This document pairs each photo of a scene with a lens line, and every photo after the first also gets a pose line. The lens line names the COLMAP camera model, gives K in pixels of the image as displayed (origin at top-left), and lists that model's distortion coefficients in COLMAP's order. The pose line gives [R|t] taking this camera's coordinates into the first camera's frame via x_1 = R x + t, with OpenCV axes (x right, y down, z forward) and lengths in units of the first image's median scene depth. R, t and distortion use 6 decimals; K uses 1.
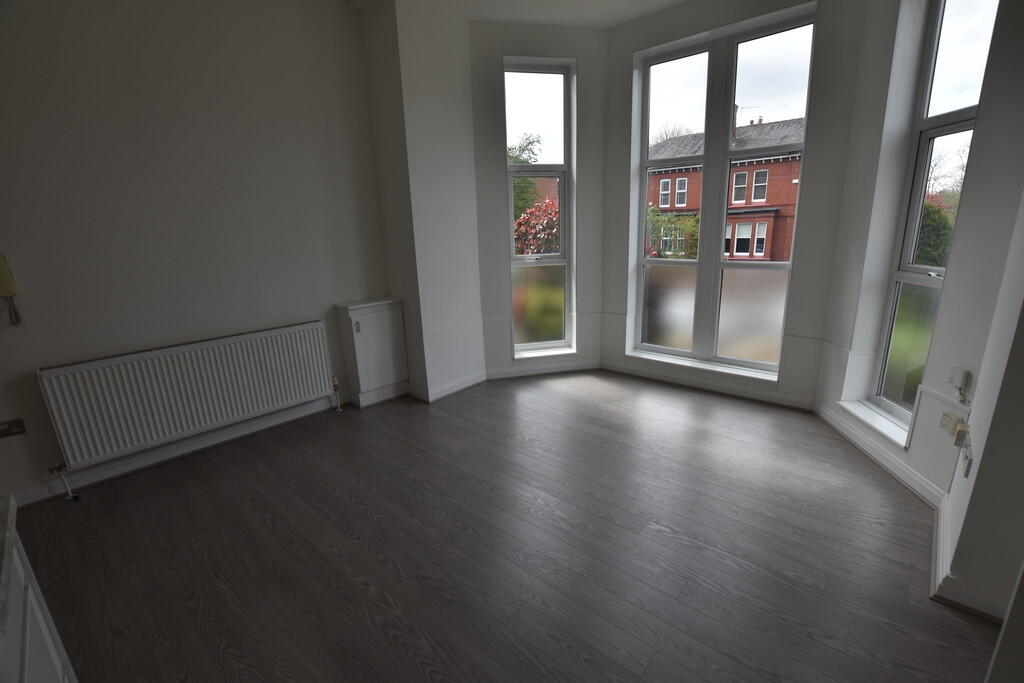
lens RADIAL K [[452.4, 0, 520.5], [0, 452.4, 346.2], [0, 0, 1]] dist [-0.025632, 0.000081]
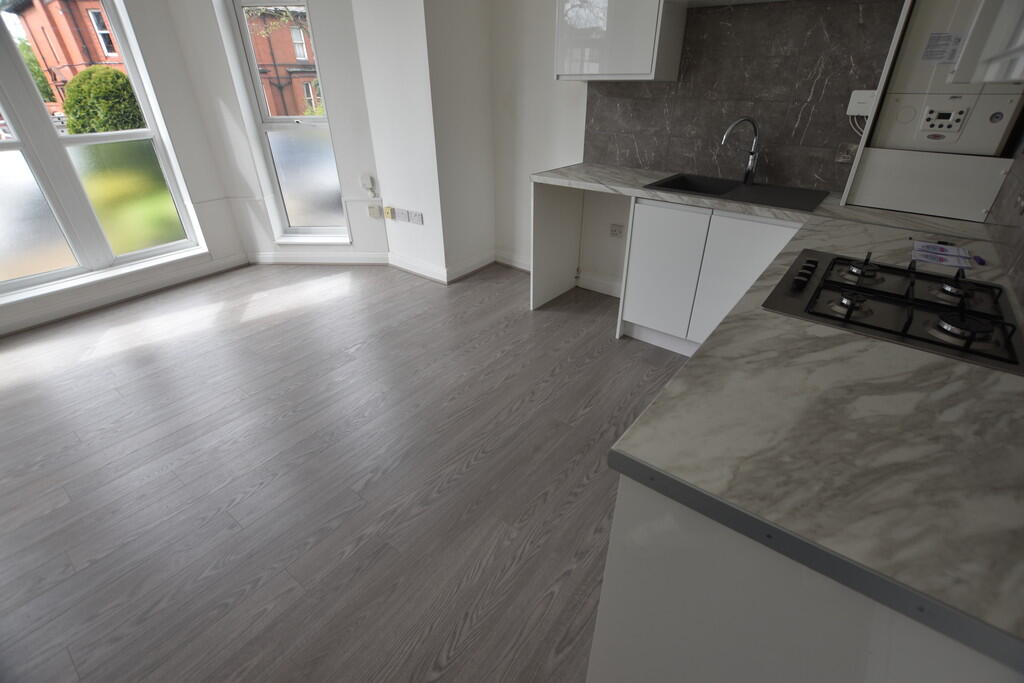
lens RADIAL K [[452.4, 0, 520.5], [0, 452.4, 346.2], [0, 0, 1]] dist [-0.025632, 0.000081]
pose [[-0.080993, -0.472911, 0.877380, -0.507836], [0.262363, 0.839112, 0.476504, -0.040645], [-0.961564, 0.268785, 0.056112, 0.320448]]
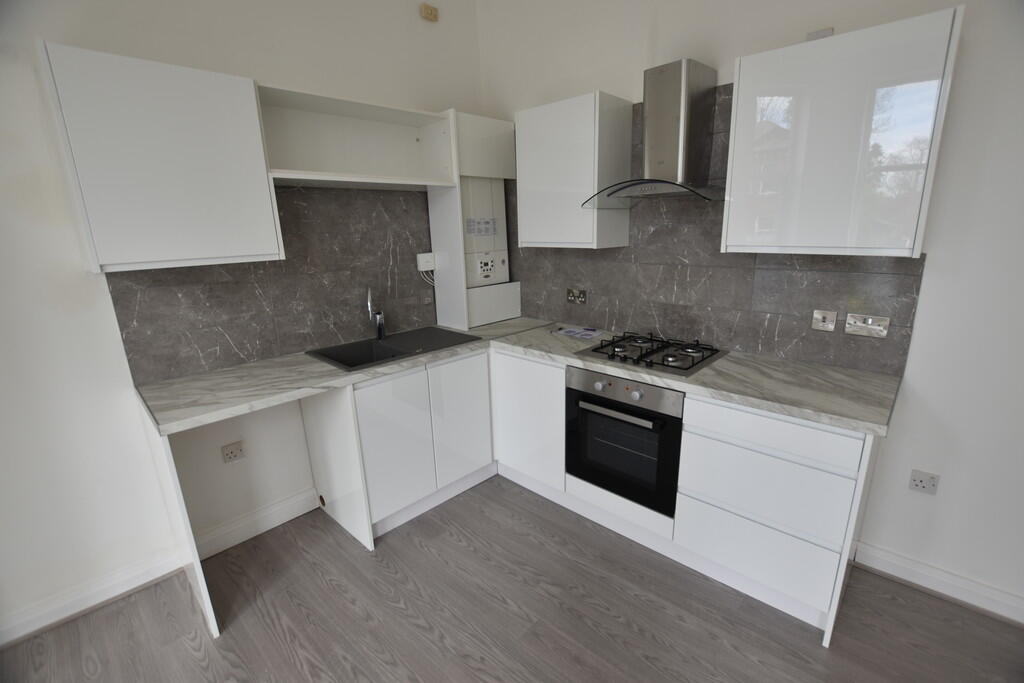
lens RADIAL K [[452.4, 0, 520.5], [0, 452.4, 346.2], [0, 0, 1]] dist [-0.025632, 0.000081]
pose [[-0.998159, 0.057707, 0.018673, -0.043588], [0.059399, 0.867799, 0.493353, -0.170557], [0.012266, 0.493554, -0.869629, 0.606451]]
